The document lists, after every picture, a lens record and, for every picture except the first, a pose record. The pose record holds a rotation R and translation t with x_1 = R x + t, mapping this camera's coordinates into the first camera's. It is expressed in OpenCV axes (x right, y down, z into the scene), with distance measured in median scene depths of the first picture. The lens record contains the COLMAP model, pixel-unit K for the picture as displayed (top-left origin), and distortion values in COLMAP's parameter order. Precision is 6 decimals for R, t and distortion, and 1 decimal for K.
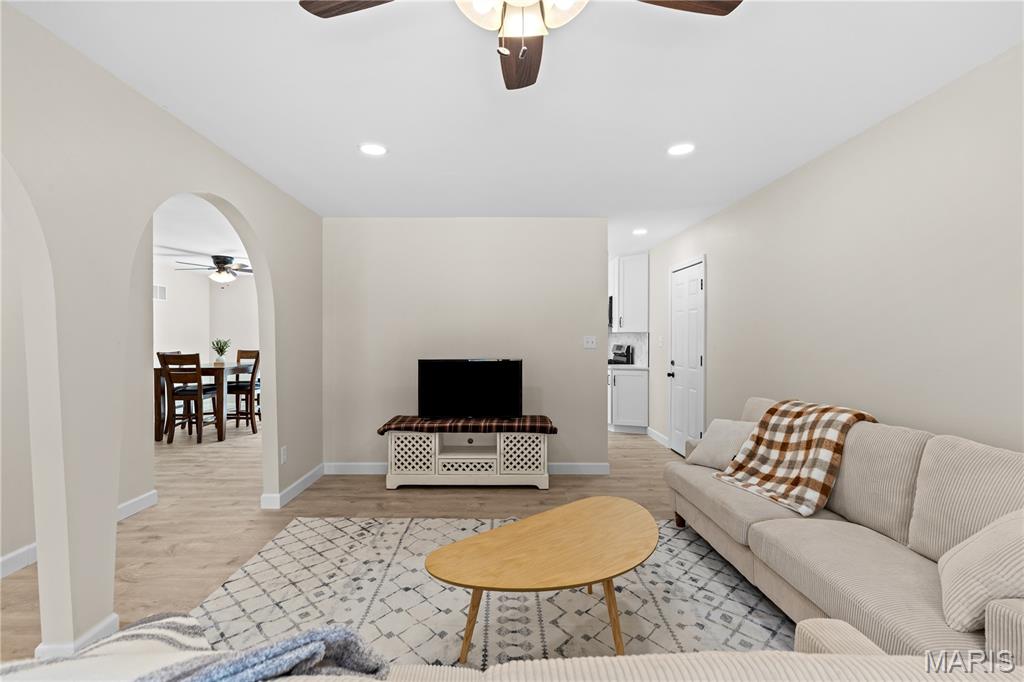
lens RADIAL K [[466.0, 0, 500.1], [0, 466.0, 336.8], [0, 0, 1]] dist [0.004711, -0.000127]
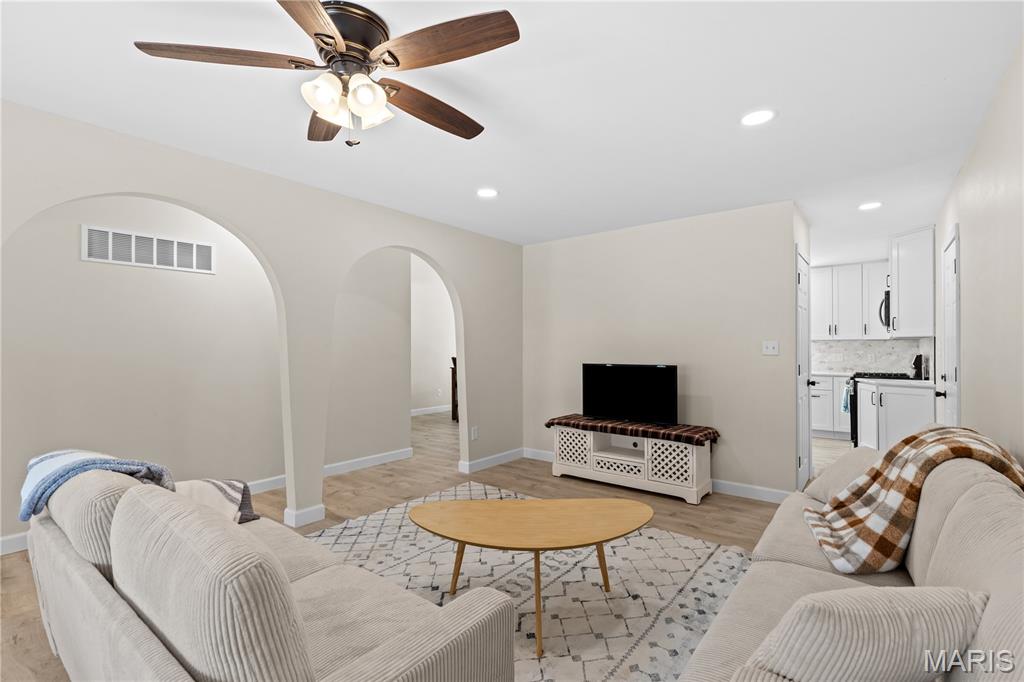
lens RADIAL K [[466.0, 0, 526.8], [0, 466.0, 345.7], [0, 0, 1]] dist [0.004711, -0.000127]
pose [[0.794766, -0.002179, -0.606912, 0.468875], [-0.000273, 0.999992, -0.003948, 0.015406], [0.606916, 0.003303, 0.794759, 0.063291]]
